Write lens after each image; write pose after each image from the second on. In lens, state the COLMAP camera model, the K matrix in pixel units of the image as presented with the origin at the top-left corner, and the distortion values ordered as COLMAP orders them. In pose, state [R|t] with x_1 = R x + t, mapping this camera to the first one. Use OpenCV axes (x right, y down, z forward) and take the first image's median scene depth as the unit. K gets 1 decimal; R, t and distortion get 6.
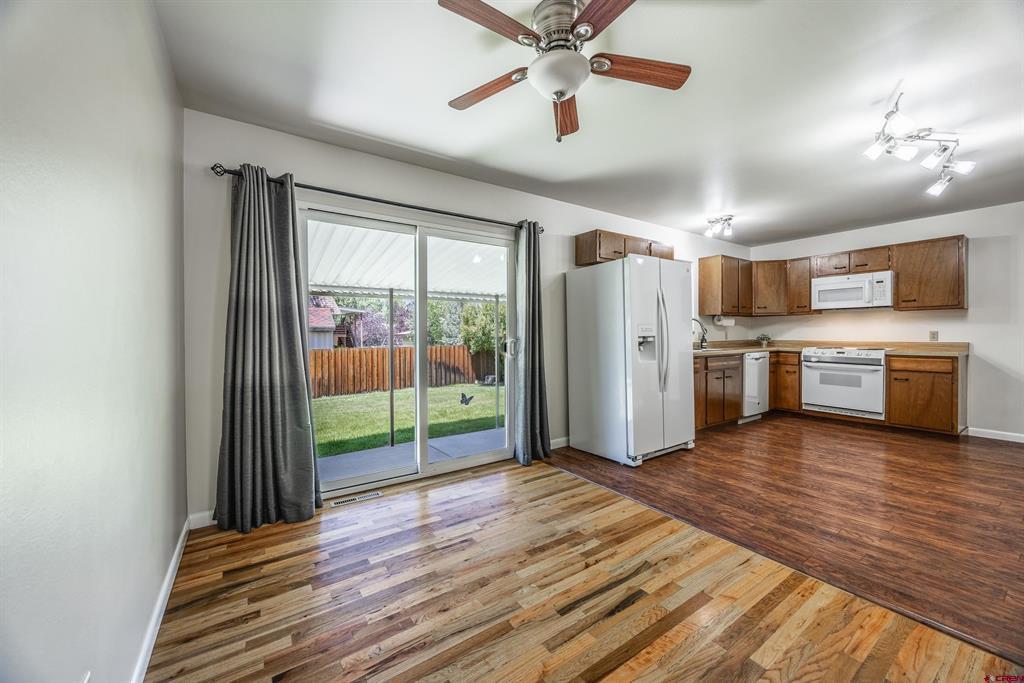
lens RADIAL K [[389.1, 0, 513.0], [0, 389.1, 336.0], [0, 0, 1]] dist [-0.000641, -0.000228]
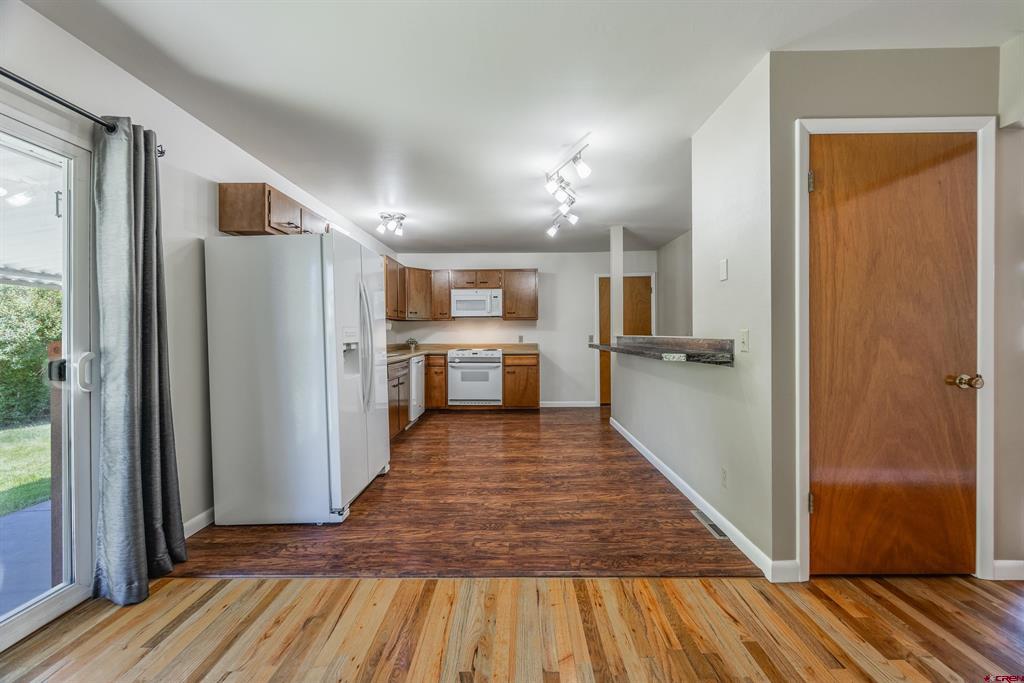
lens RADIAL K [[389.1, 0, 513.0], [0, 389.1, 336.0], [0, 0, 1]] dist [-0.000641, -0.000228]
pose [[0.575925, -0.001099, 0.817502, -0.090311], [0.008396, 0.999954, -0.004570, -0.006087], [-0.817459, 0.009496, 0.575908, 0.289810]]
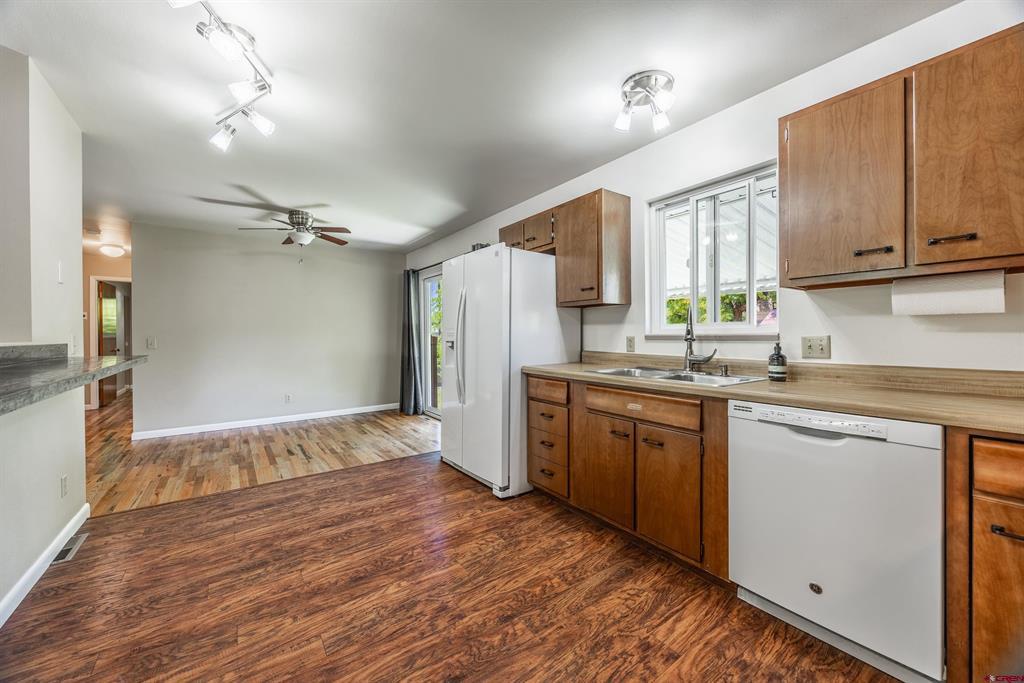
lens RADIAL K [[396.8, 0, 525.5], [0, 396.8, 342.2], [0, 0, 1]] dist [-0.018504, -0.000121]
pose [[0.045629, 0.021419, -0.998729, 1.269420], [-0.005994, 0.999758, 0.021167, -0.018516], [0.998940, 0.005021, 0.045747, 1.077887]]
